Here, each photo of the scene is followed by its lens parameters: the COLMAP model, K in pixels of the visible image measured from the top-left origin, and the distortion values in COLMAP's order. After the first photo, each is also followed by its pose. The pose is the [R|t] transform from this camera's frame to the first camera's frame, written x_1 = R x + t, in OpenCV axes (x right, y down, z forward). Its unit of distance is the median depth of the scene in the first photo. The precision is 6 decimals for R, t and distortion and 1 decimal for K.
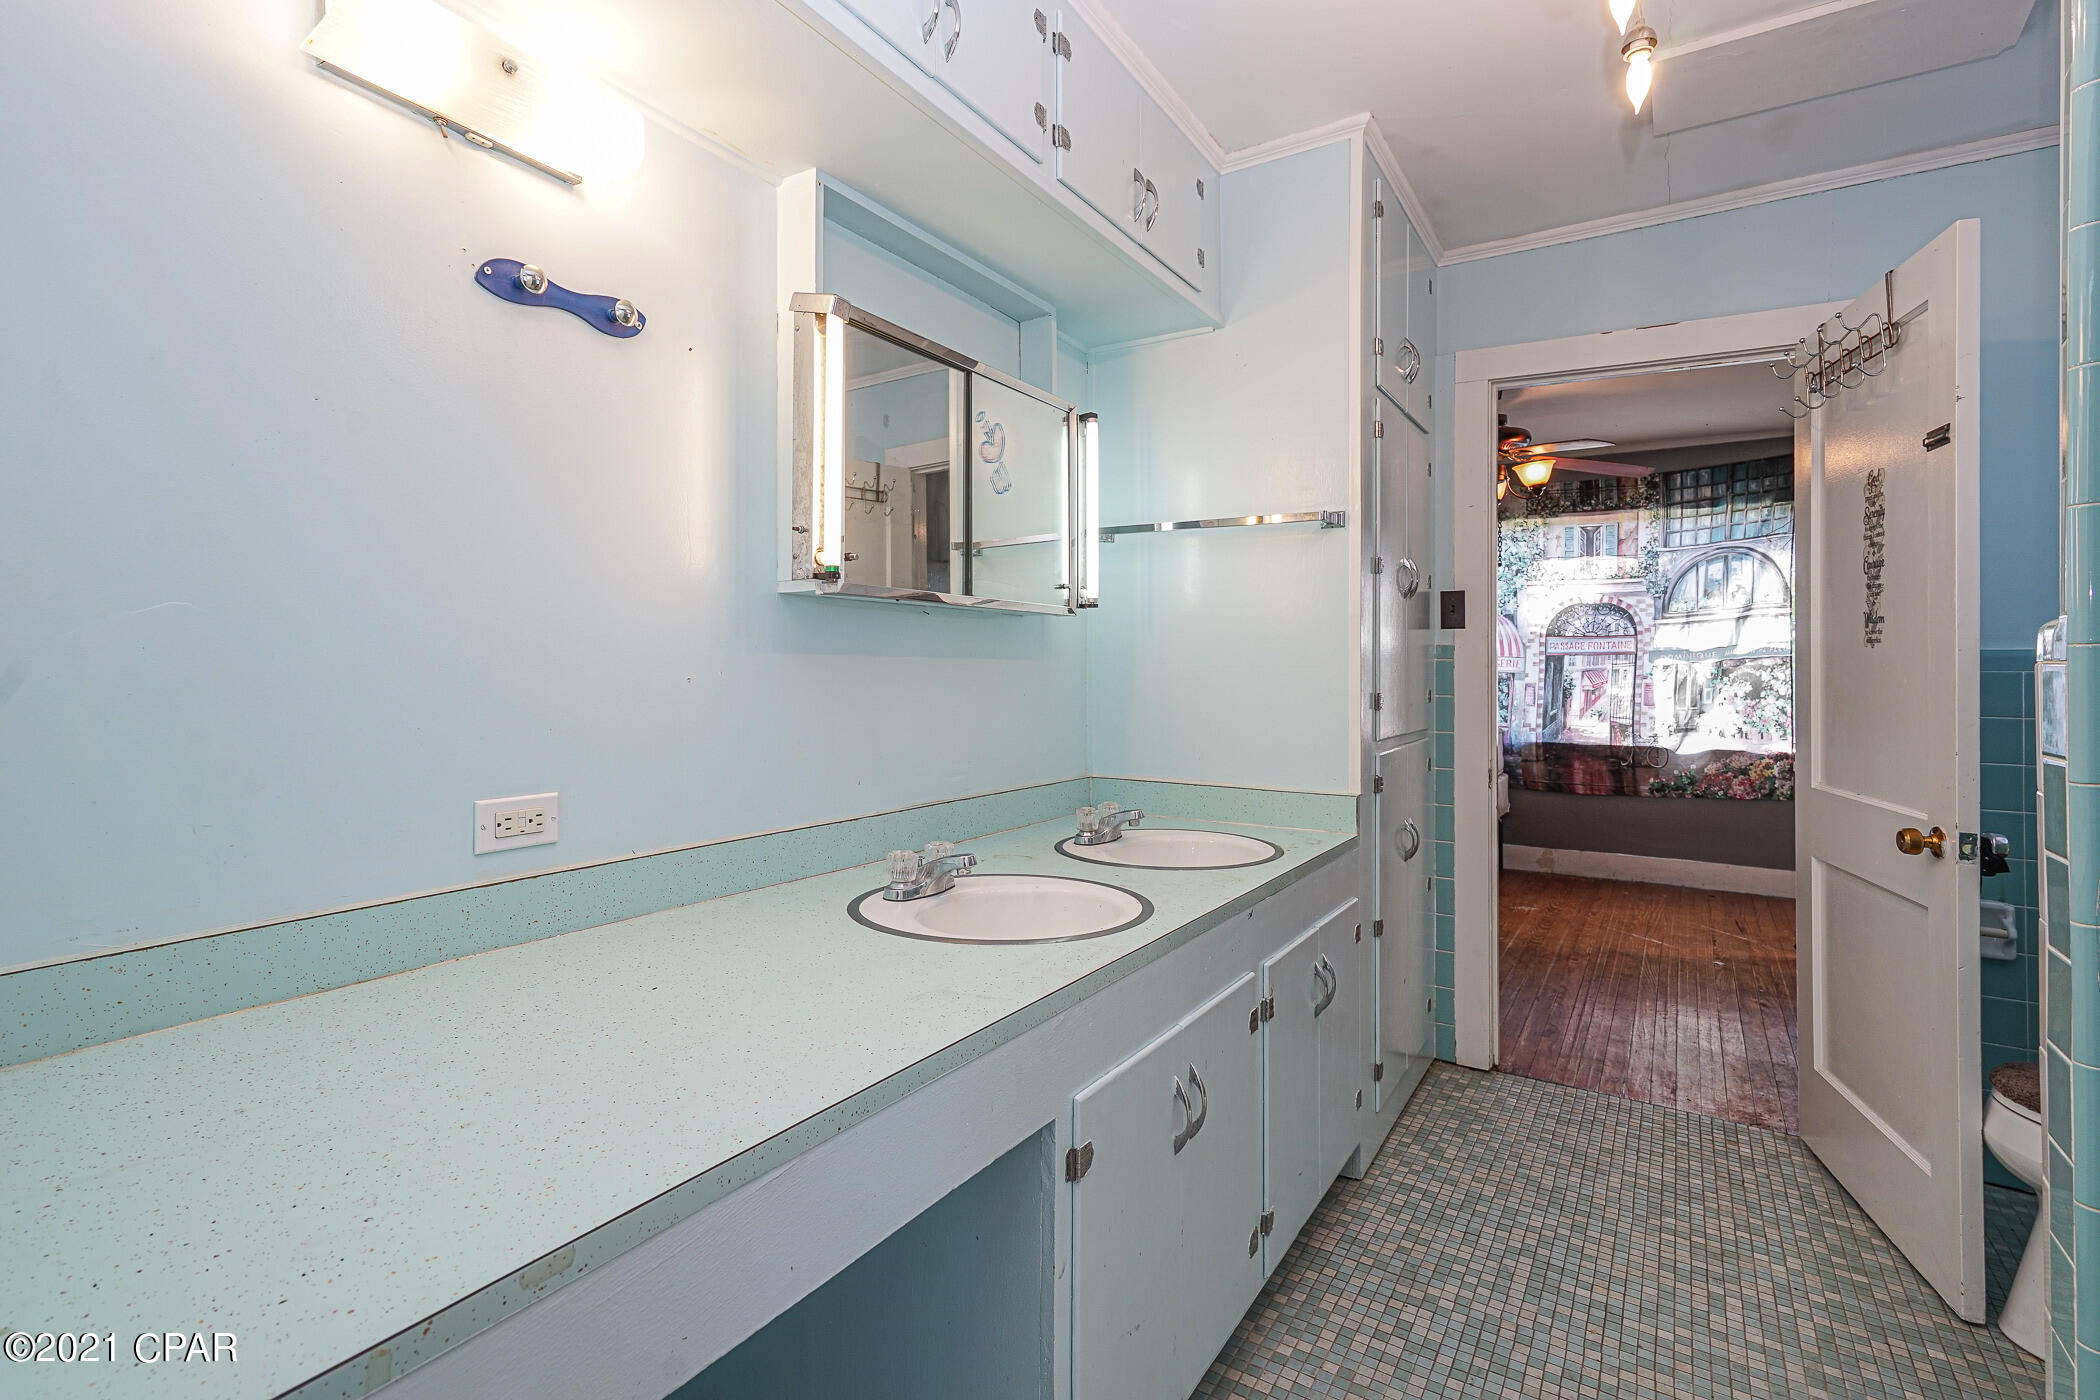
lens RADIAL K [[1012.5, 0, 1041.2], [0, 1012.5, 657.3], [0, 0, 1]] dist [0.010213, 0.001256]
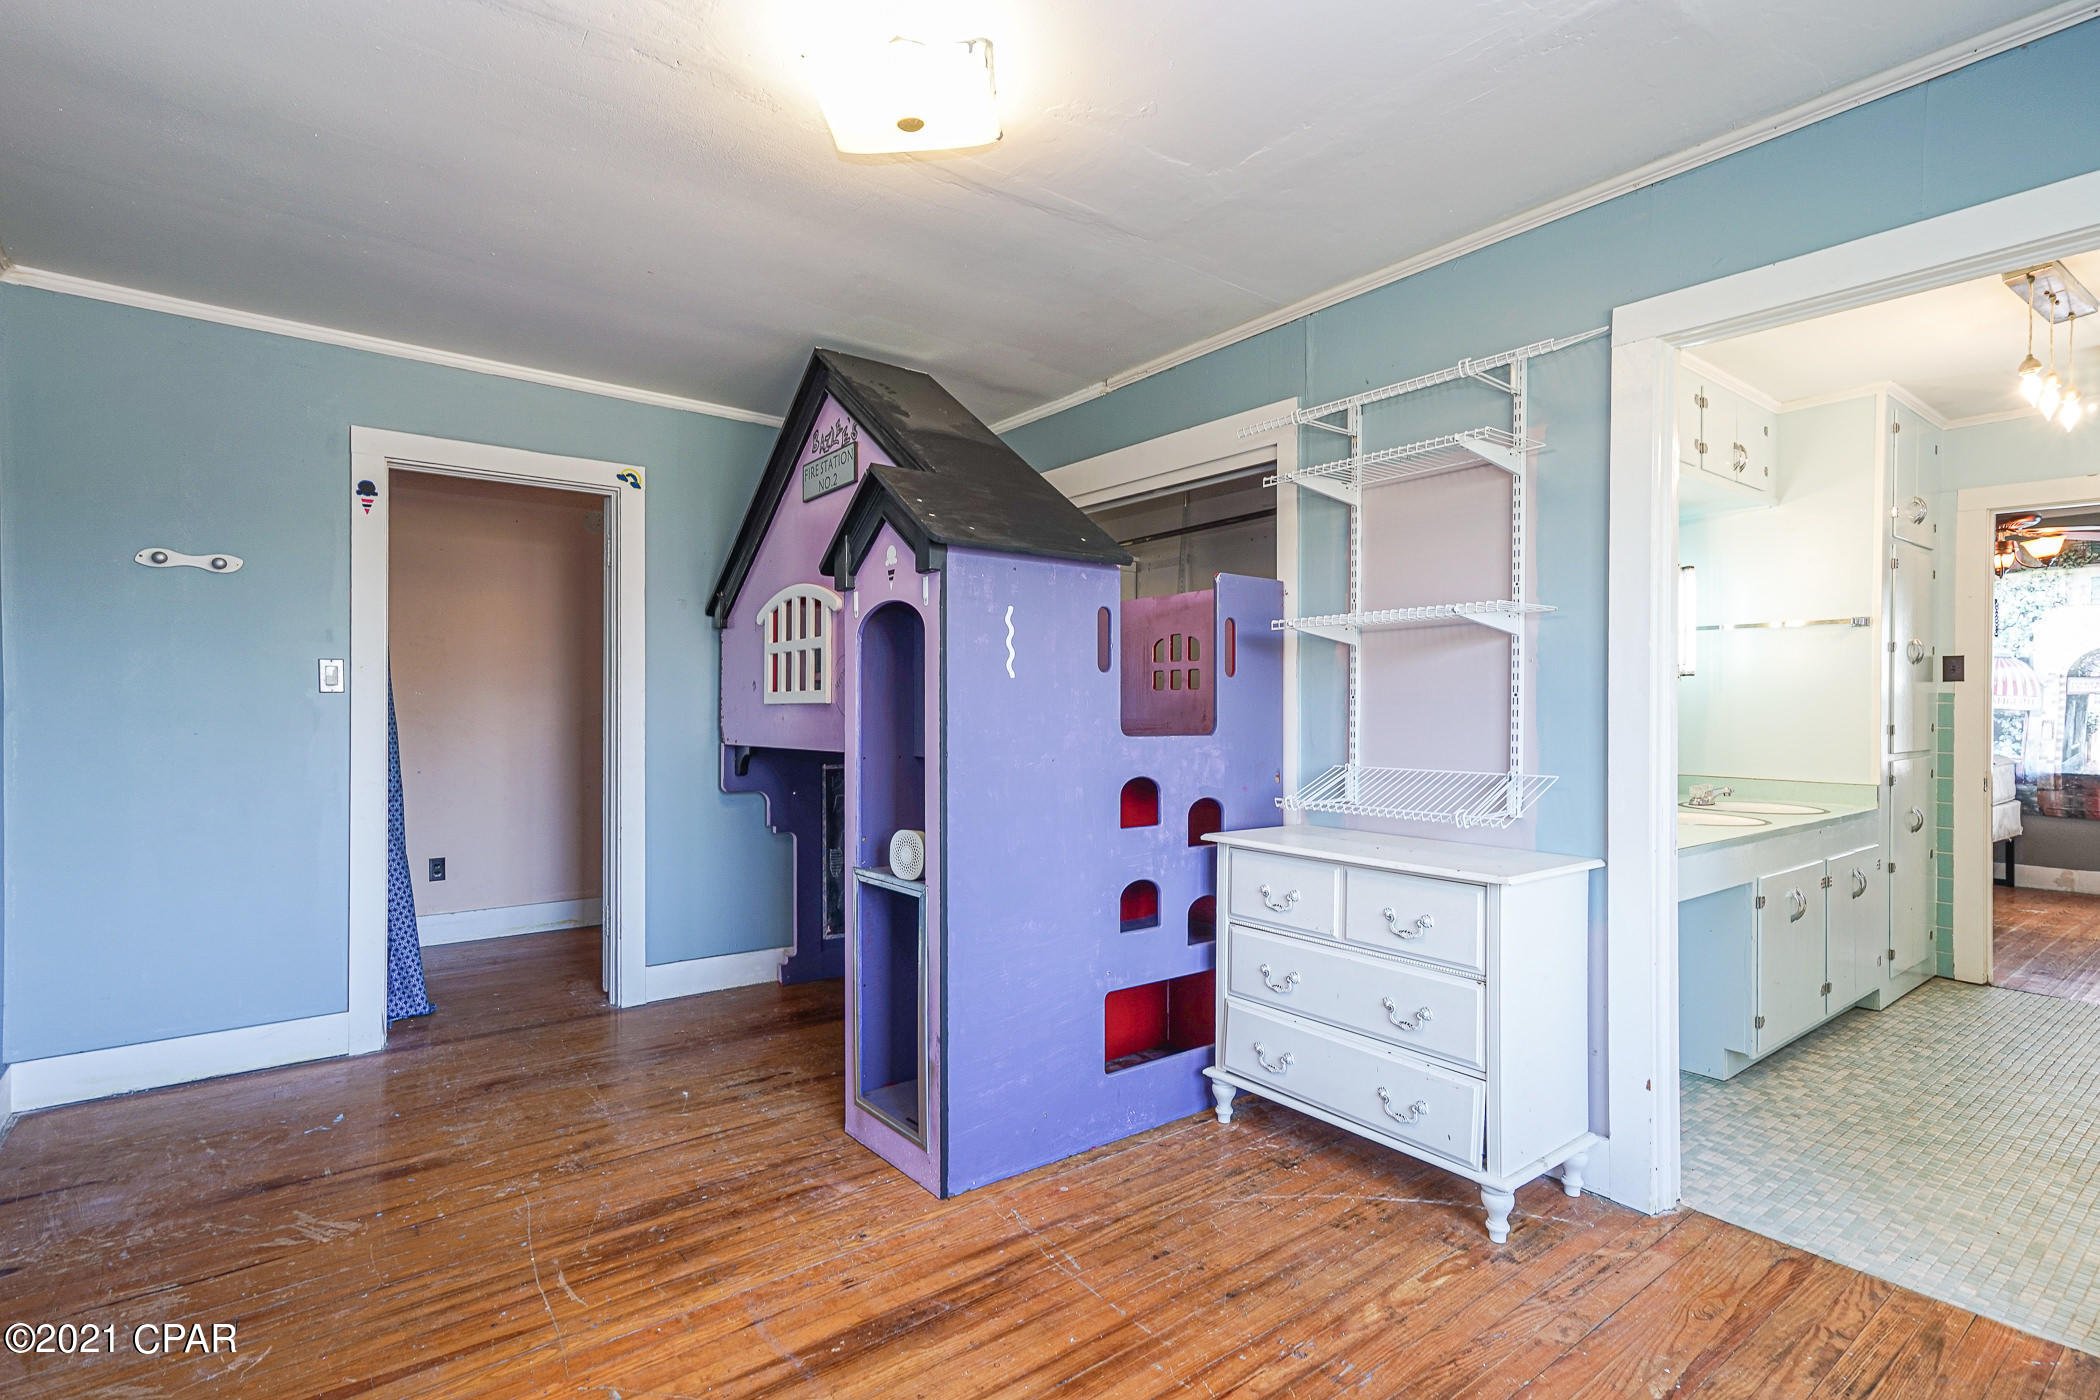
lens RADIAL K [[1012.5, 0, 1019.7], [0, 1012.5, 715.1], [0, 0, 1]] dist [0.010213, 0.001256]
pose [[0.935095, -0.002058, -0.354391, -0.330370], [0.008837, 0.999808, 0.017512, -0.017360], [0.354287, -0.019507, 0.934933, -0.854673]]
